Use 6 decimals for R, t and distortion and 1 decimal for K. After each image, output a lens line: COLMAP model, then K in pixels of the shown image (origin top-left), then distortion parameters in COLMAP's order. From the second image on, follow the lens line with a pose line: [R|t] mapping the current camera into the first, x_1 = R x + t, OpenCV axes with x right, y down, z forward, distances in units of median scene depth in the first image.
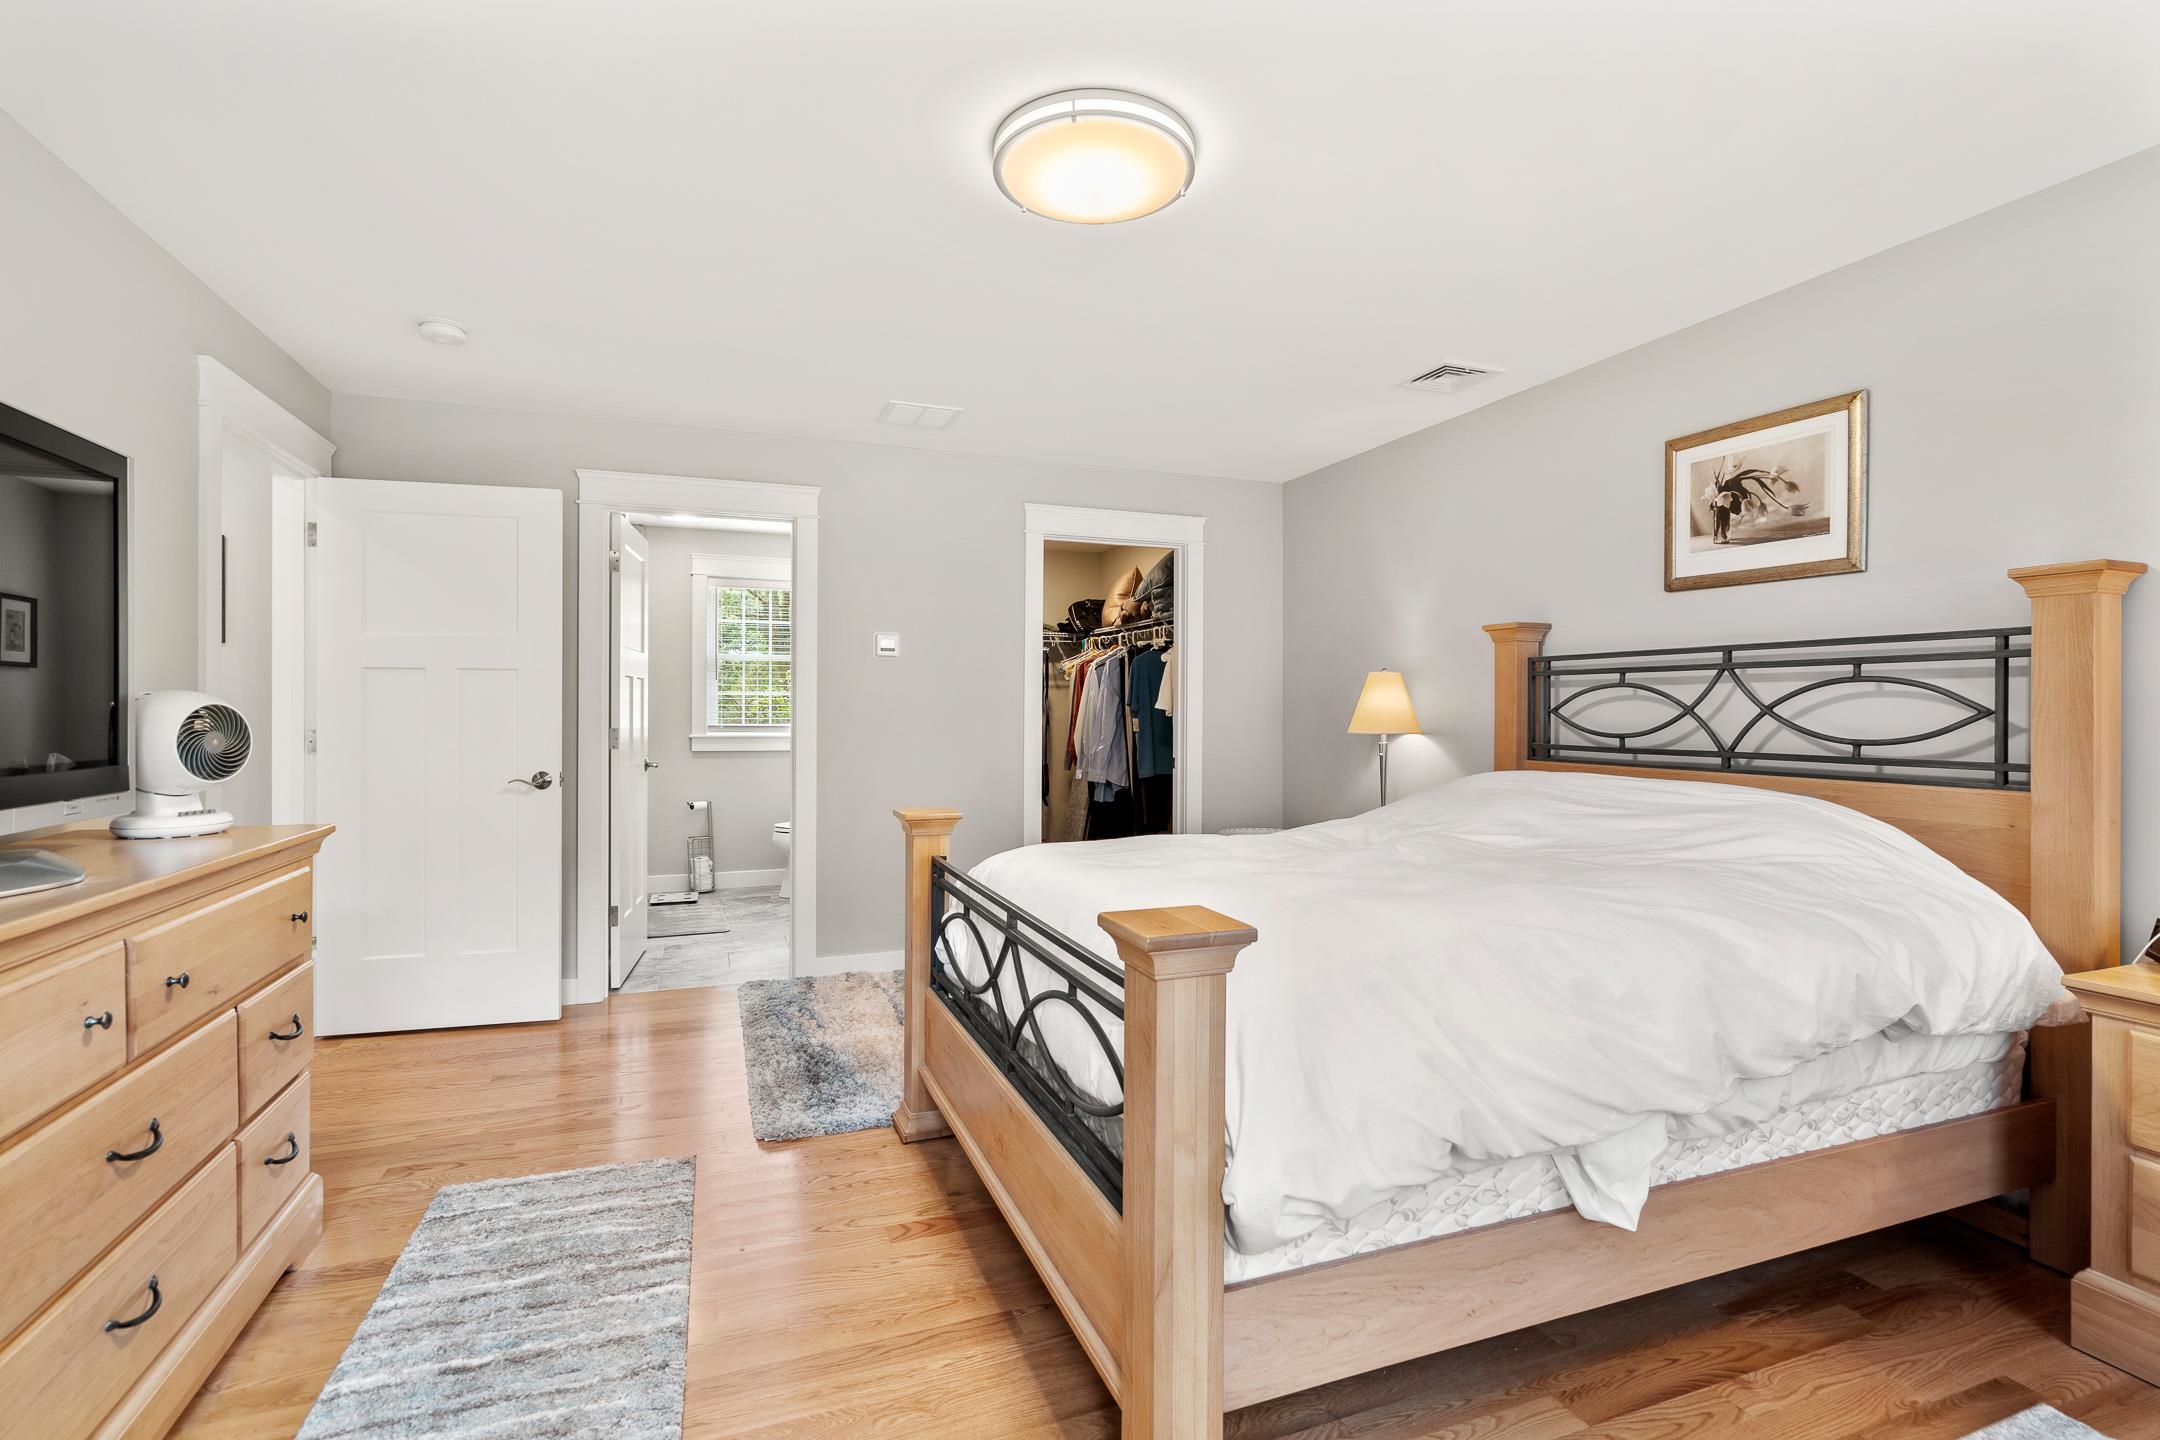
lens RADIAL K [[990.0, 0, 1082.1], [0, 990.0, 714.1], [0, 0, 1]] dist [-0.002910, 0.003710]
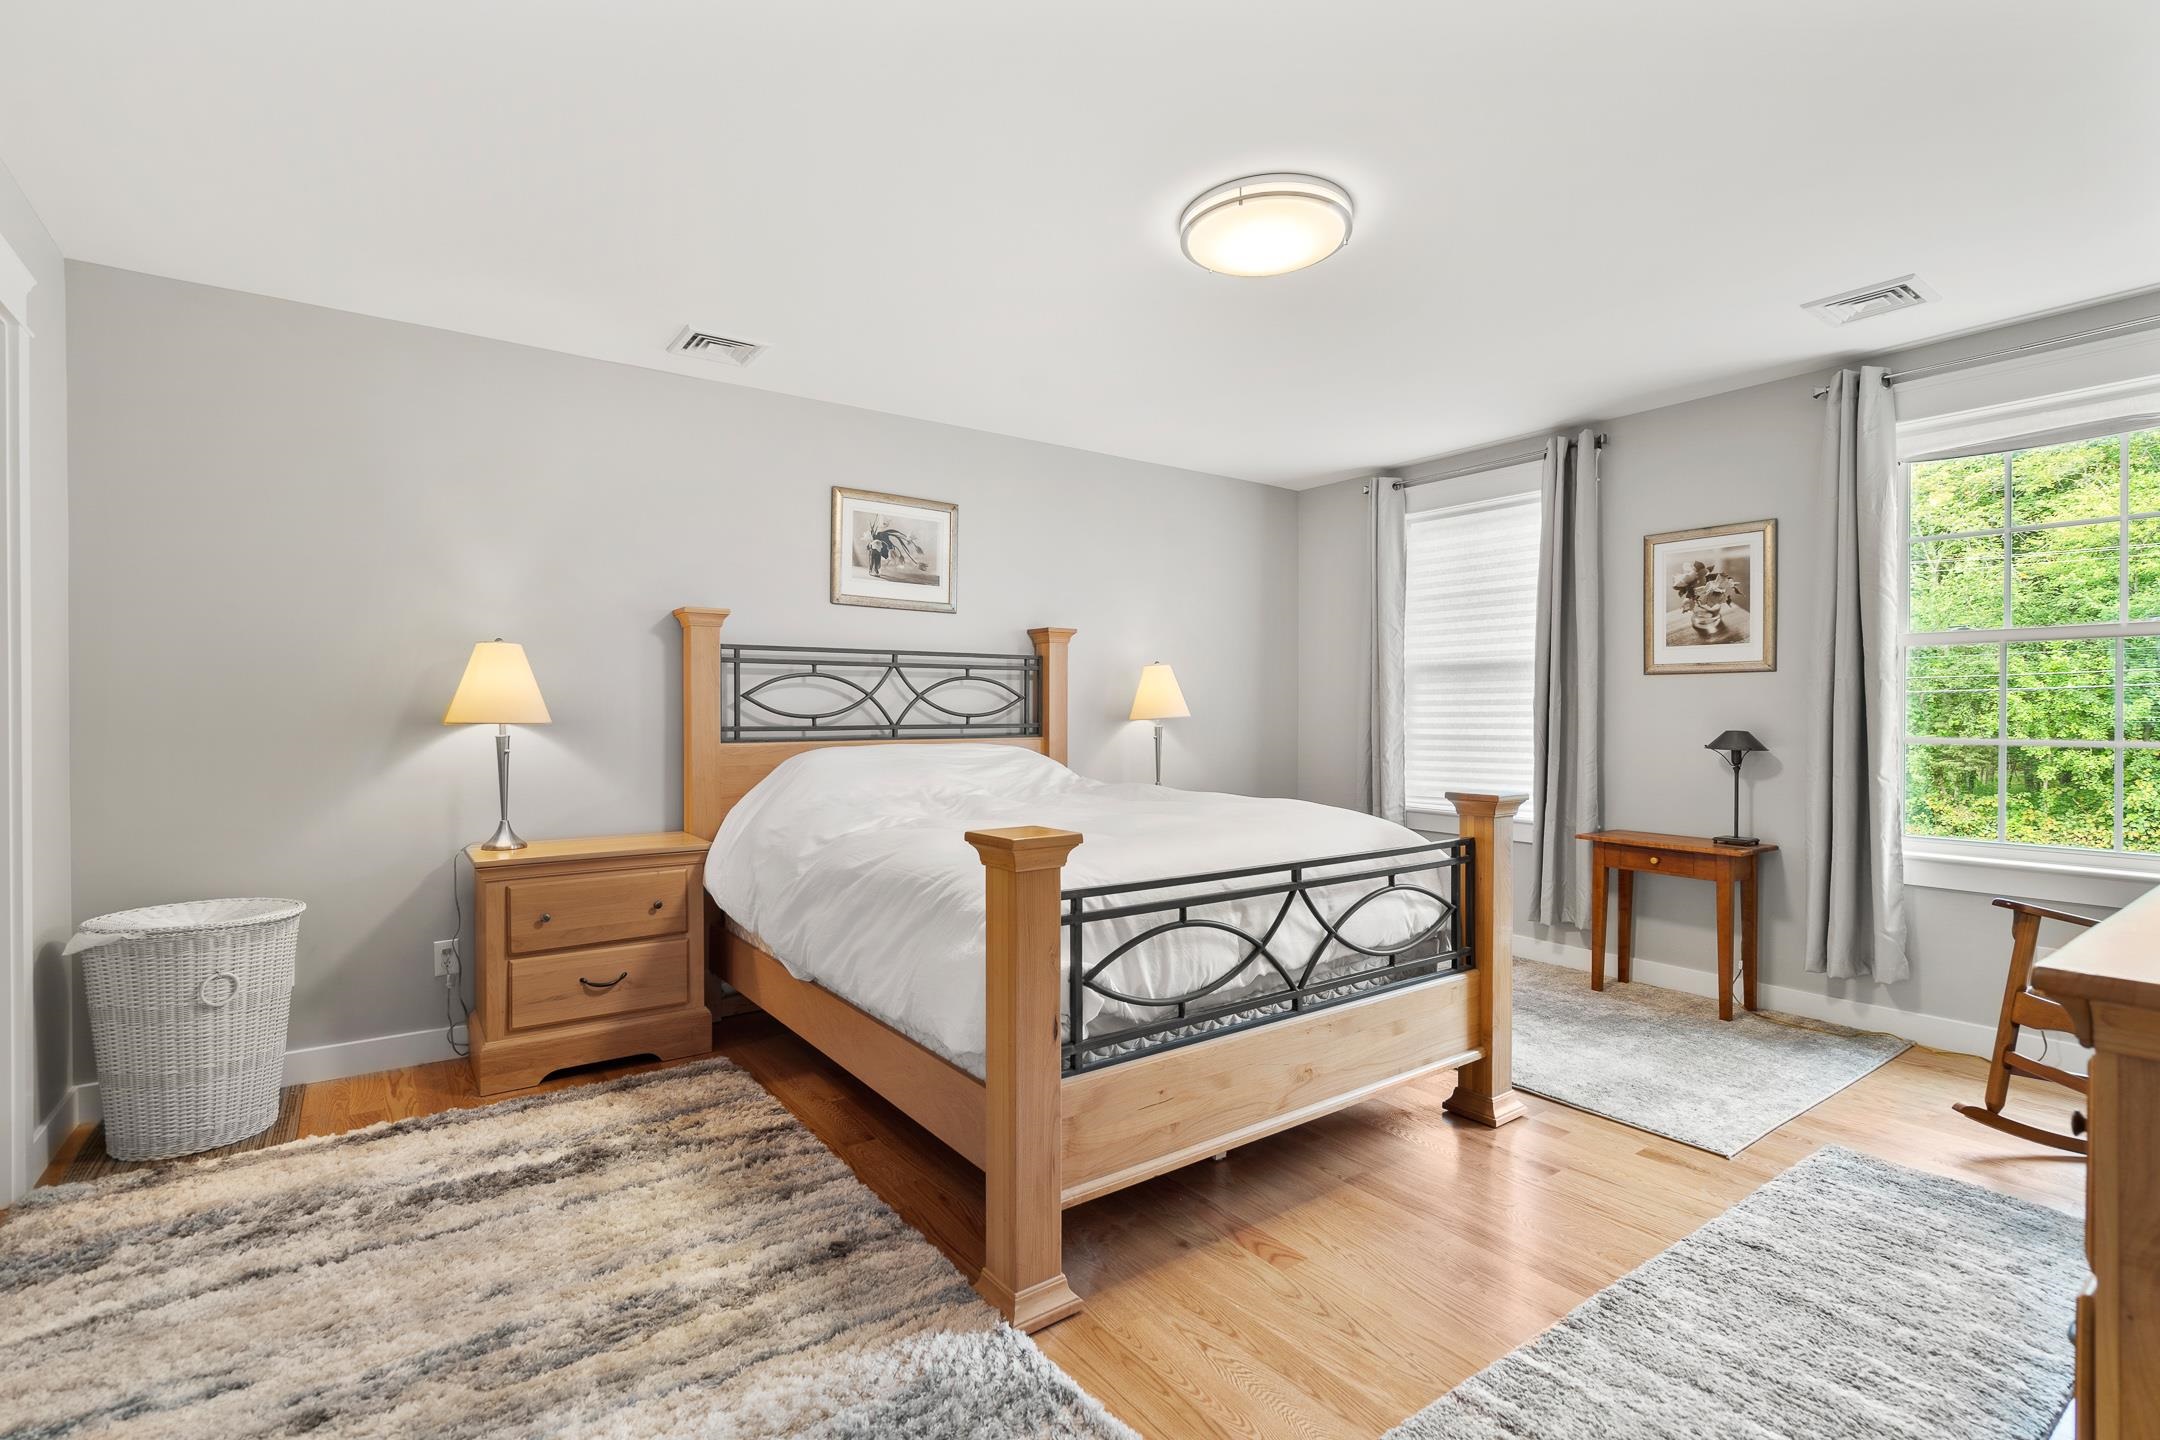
lens RADIAL K [[990.0, 0, 1087.1], [0, 990.0, 707.1], [0, 0, 1]] dist [-0.002910, 0.003710]
pose [[-0.259785, -0.003026, 0.965662, -0.792834], [0.003299, 0.999986, 0.004021, 0.007213], [-0.965661, 0.004231, -0.259771, 1.096348]]
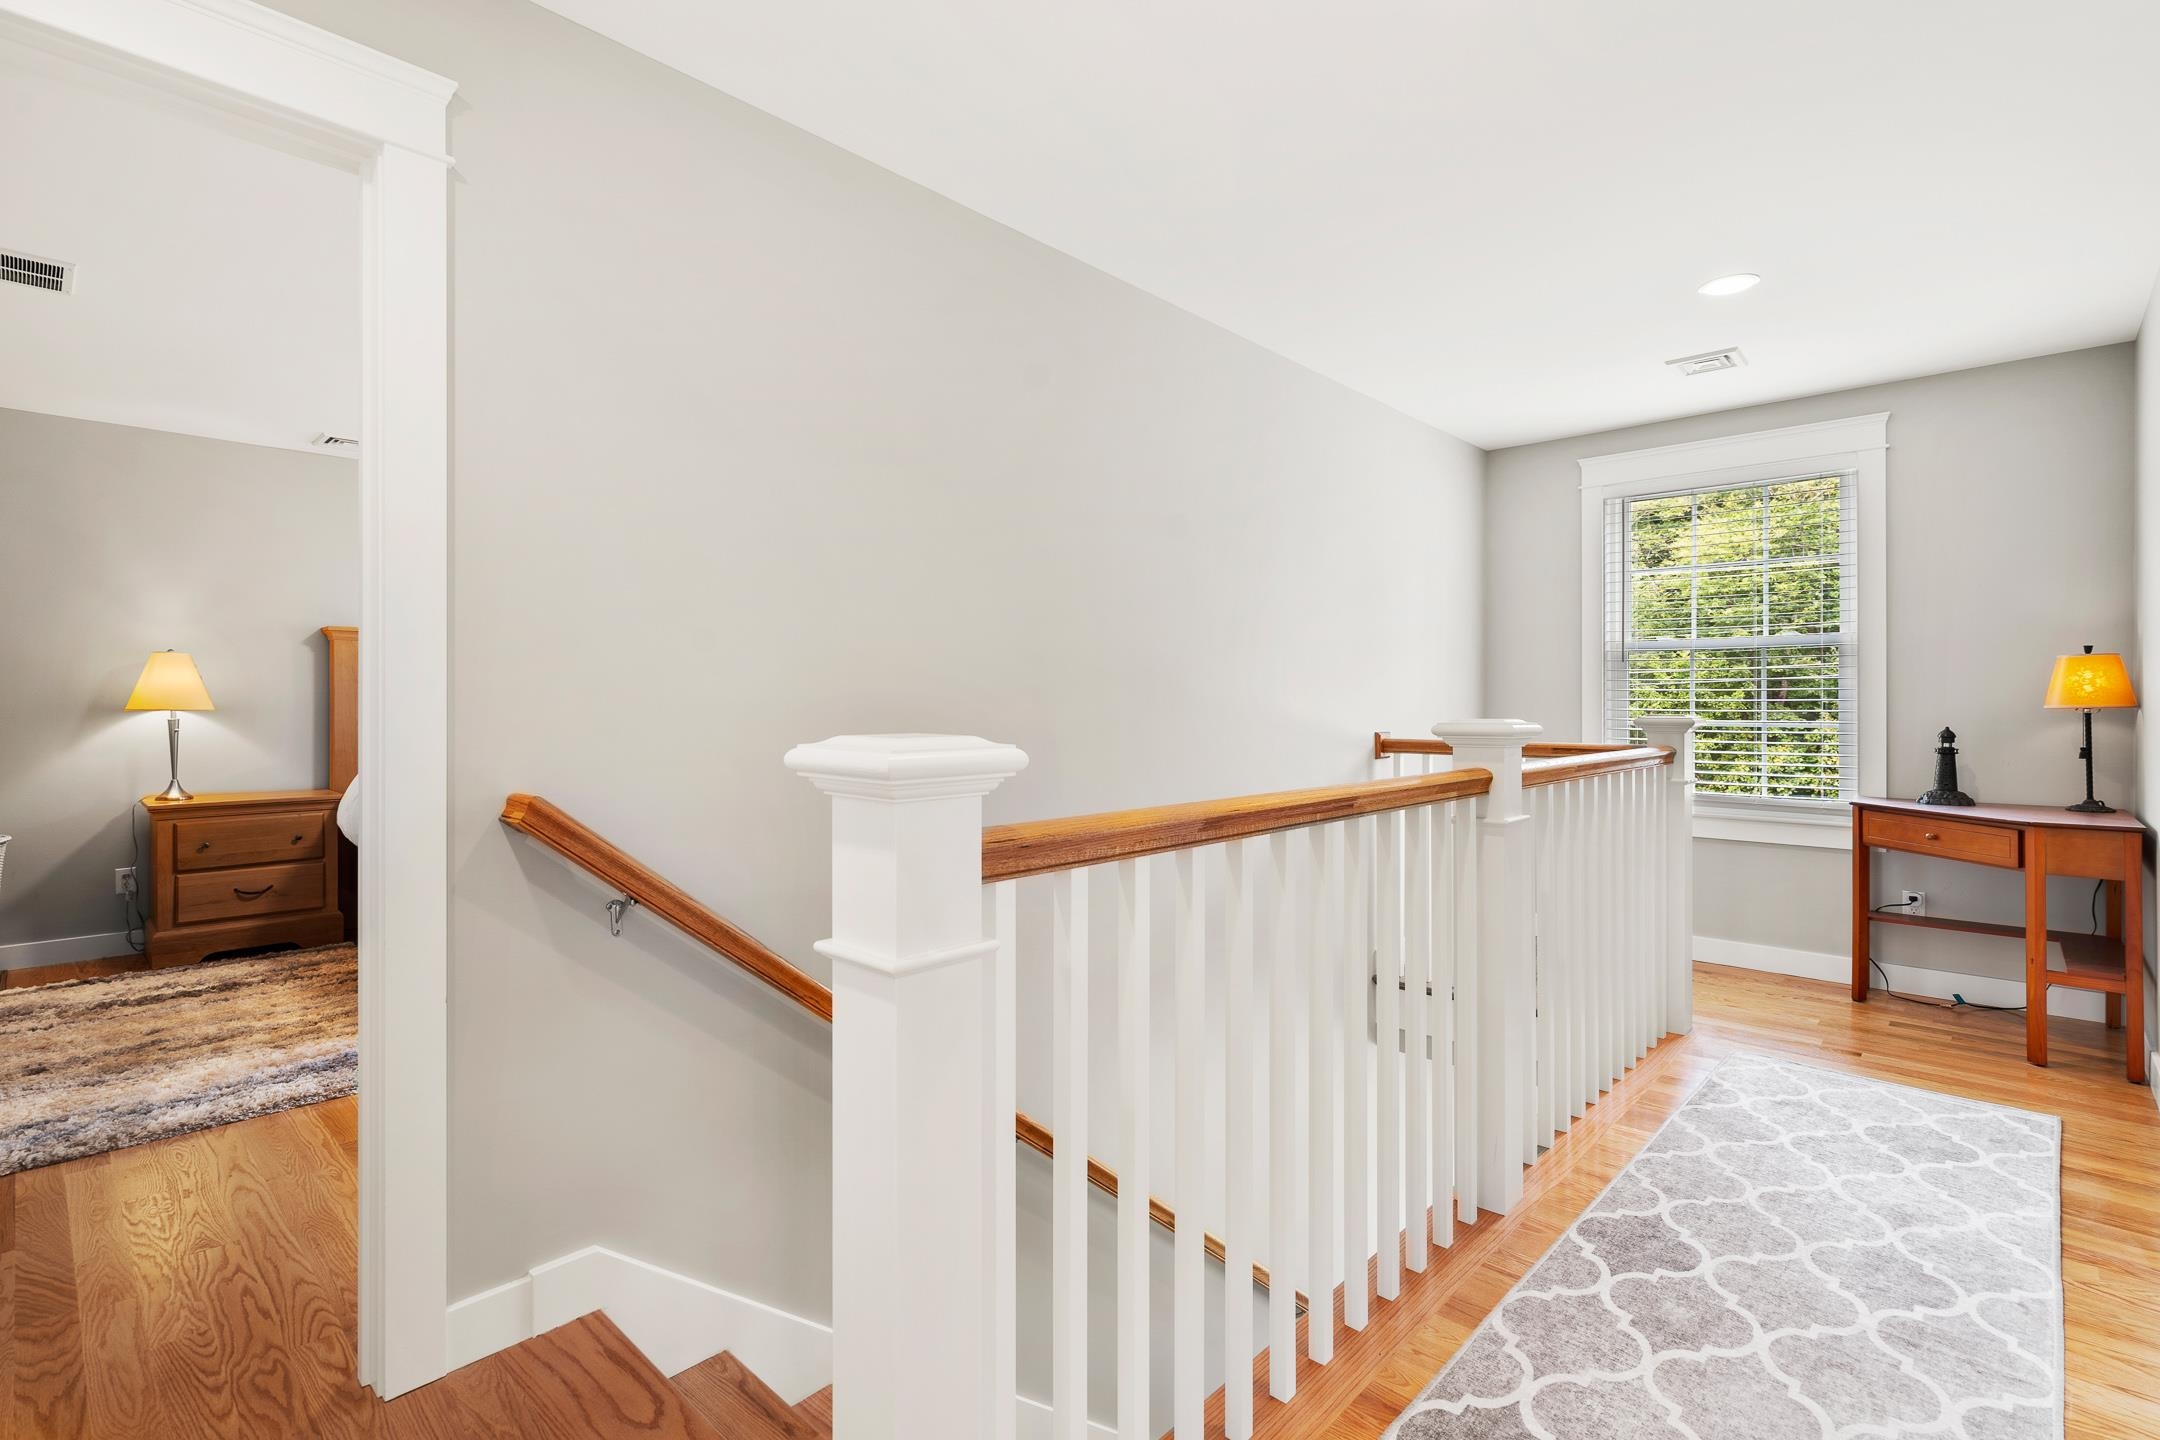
lens RADIAL K [[990.0, 0, 1073.8], [0, 990.0, 693.1], [0, 0, 1]] dist [-0.002910, 0.003710]
pose [[-0.430593, -0.001834, 0.902545, -1.632362], [-0.000329, 0.999998, 0.001875, -0.003224], [-0.902546, 0.000511, -0.430592, 0.810964]]
